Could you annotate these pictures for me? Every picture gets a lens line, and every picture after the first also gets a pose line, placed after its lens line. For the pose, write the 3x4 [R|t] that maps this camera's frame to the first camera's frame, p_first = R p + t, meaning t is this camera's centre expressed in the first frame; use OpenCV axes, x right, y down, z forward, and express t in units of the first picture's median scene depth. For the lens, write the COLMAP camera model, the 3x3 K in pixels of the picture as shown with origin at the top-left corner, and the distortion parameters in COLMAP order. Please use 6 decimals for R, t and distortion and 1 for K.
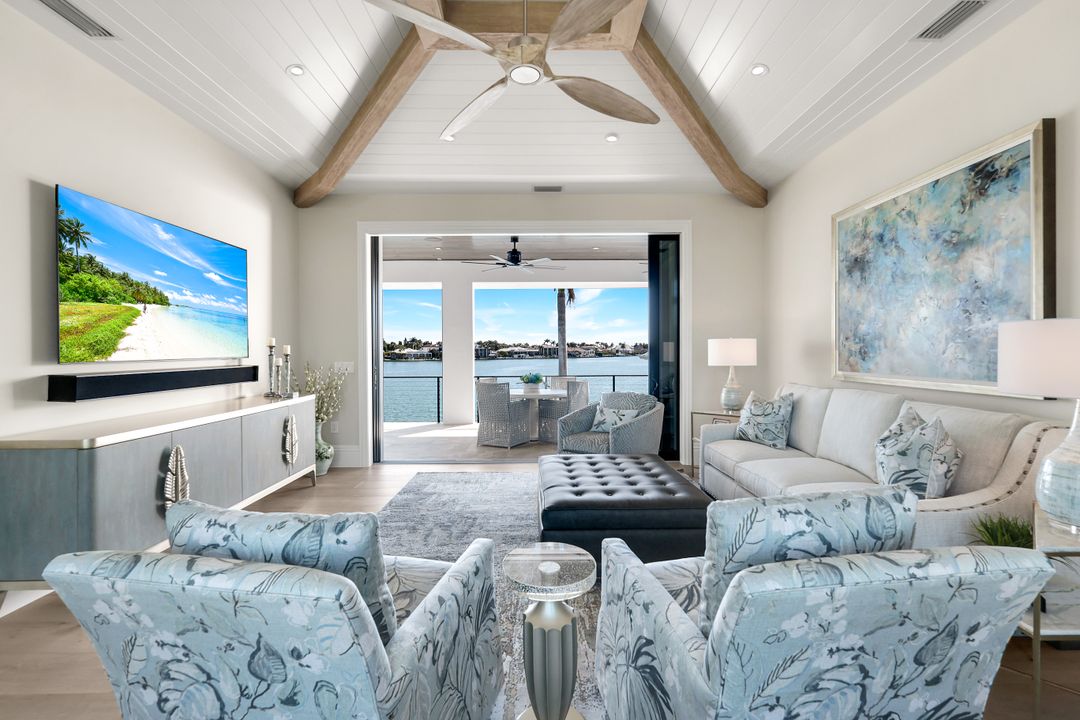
lens RADIAL K [[478.1, 0, 538.1], [0, 478.1, 357.5], [0, 0, 1]] dist [0.005834, -0.001393]
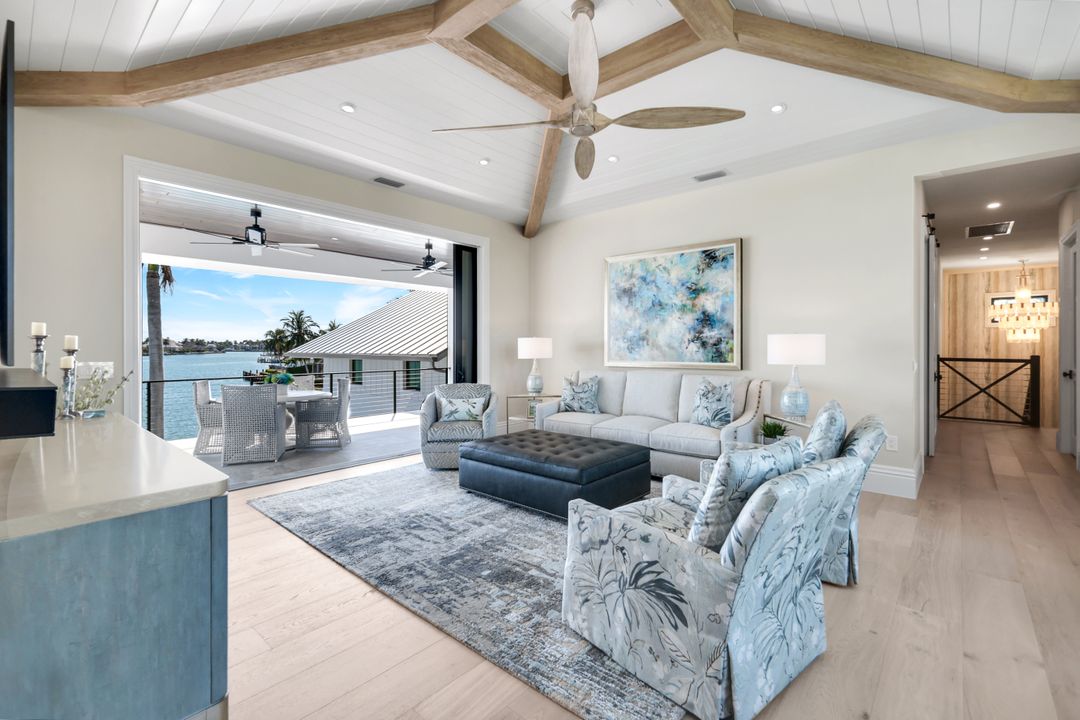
lens RADIAL K [[478.1, 0, 534.1], [0, 478.1, 351.1], [0, 0, 1]] dist [0.005834, -0.001393]
pose [[0.669324, -0.002374, 0.742967, -0.749797], [0.007985, 0.999960, -0.003999, 0.003269], [-0.742927, 0.008609, 0.669317, 0.172887]]
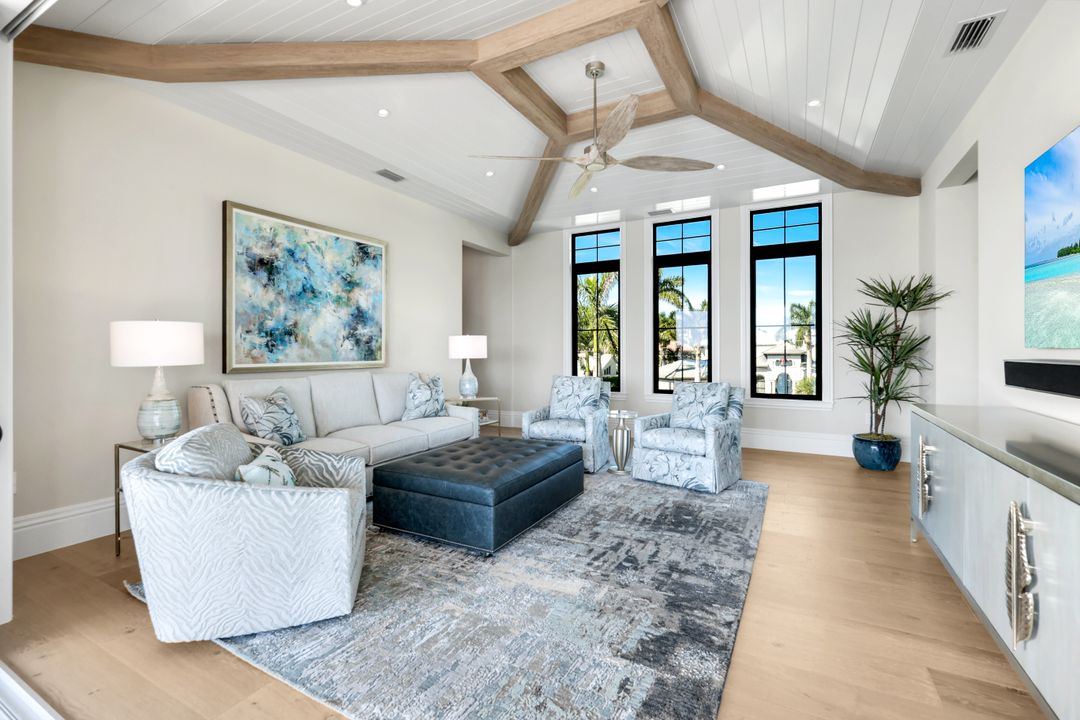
lens RADIAL K [[478.1, 0, 546.9], [0, 478.1, 354.1], [0, 0, 1]] dist [0.005834, -0.001393]
pose [[-0.883804, 0.001786, 0.467854, -0.437946], [0.012260, 0.999738, 0.019343, -0.004035], [-0.467697, 0.022831, -0.883594, 1.746376]]
